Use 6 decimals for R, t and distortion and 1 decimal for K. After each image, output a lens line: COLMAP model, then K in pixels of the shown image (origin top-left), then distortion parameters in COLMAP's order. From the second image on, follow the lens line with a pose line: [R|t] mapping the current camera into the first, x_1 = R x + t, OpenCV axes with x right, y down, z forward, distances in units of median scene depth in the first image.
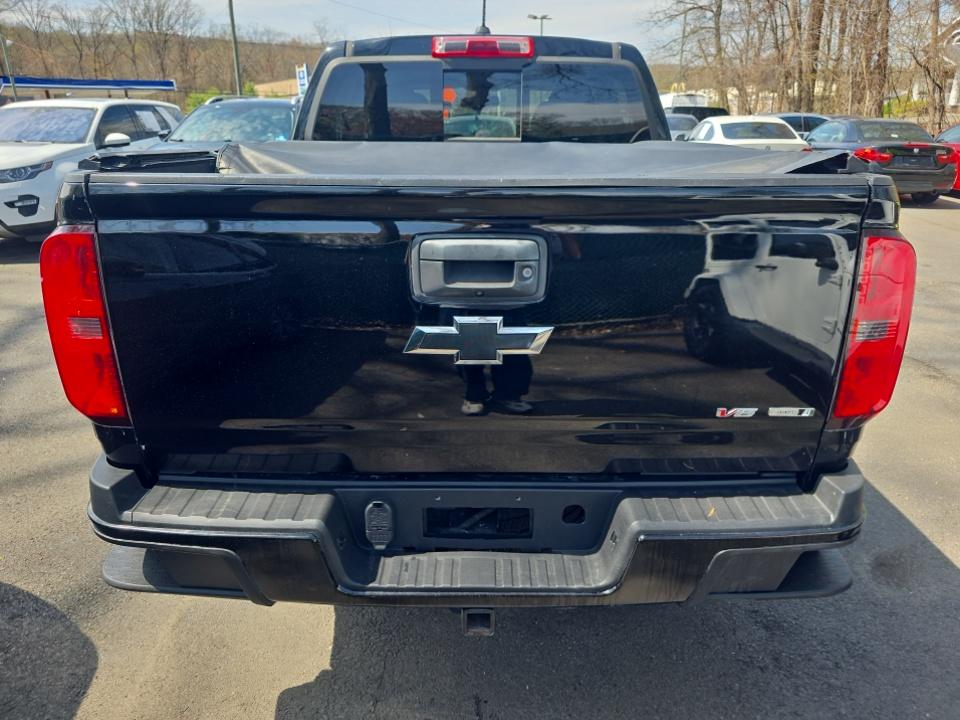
lens RADIAL K [[649.2, 0, 491.2], [0, 649.2, 357.1], [0, 0, 1]] dist [0.001165, -0.003493]
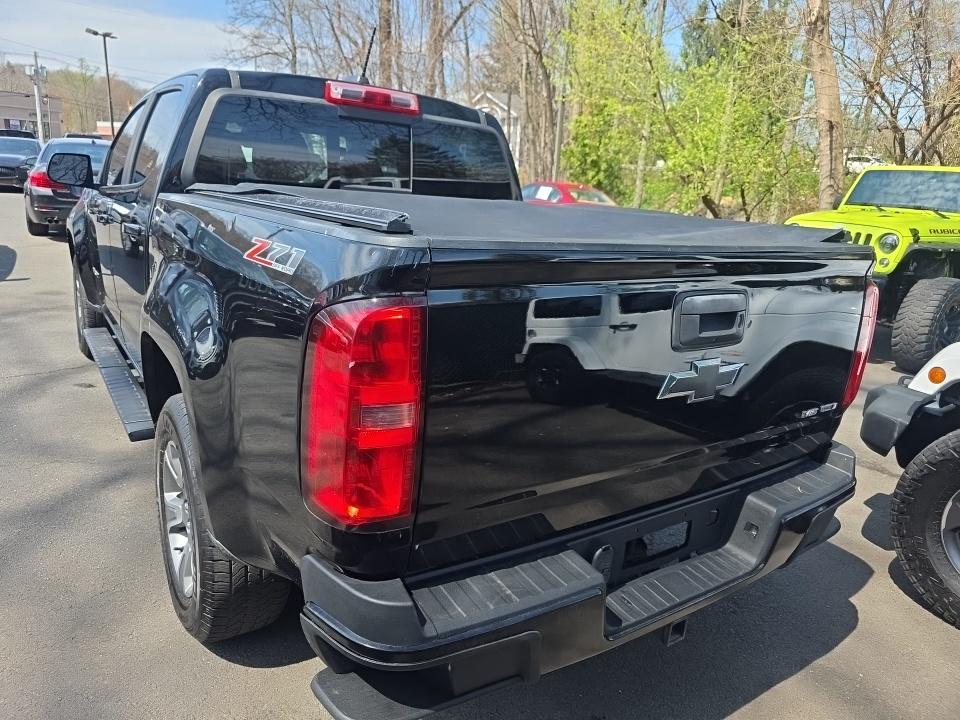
lens RADIAL K [[663.6, 0, 480.0], [0, 663.6, 360.0], [0, 0, 1]] dist [0.001412, -0.003191]
pose [[0.823491, -0.085261, 0.560885, -0.486288], [0.118371, 0.992706, -0.022890, -0.038215], [-0.554842, 0.085242, 0.827577, 0.106710]]
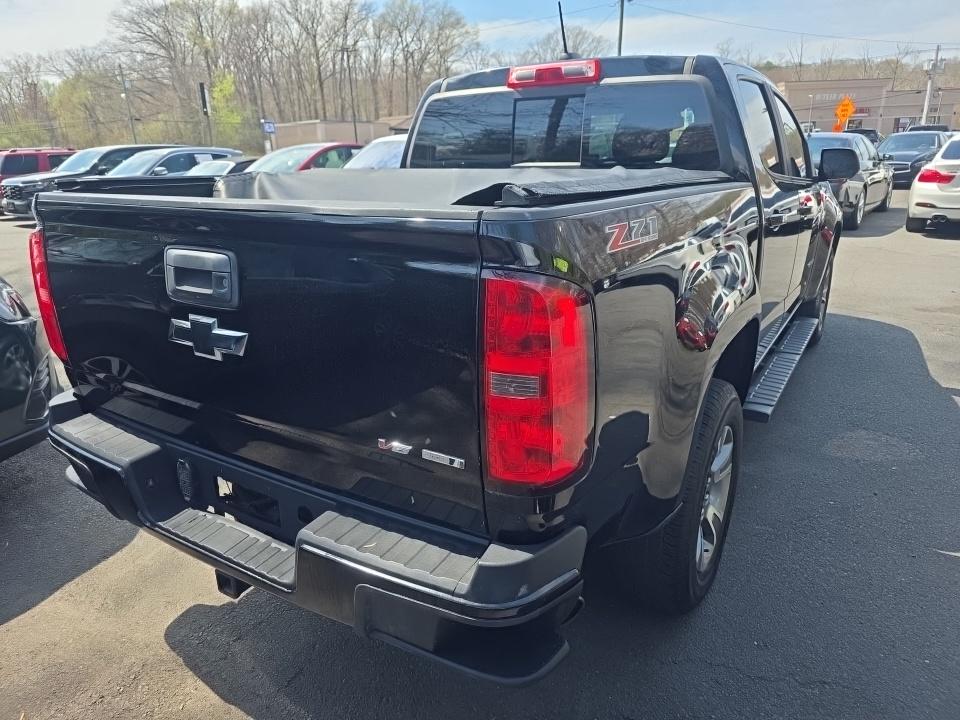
lens RADIAL K [[663.6, 0, 480.0], [0, 663.6, 360.0], [0, 0, 1]] dist [0.001412, -0.003191]
pose [[0.840367, 0.142717, -0.522891, 0.493390], [-0.161577, 0.986813, 0.009660, -0.035978], [0.517374, 0.076369, 0.852345, 0.108085]]
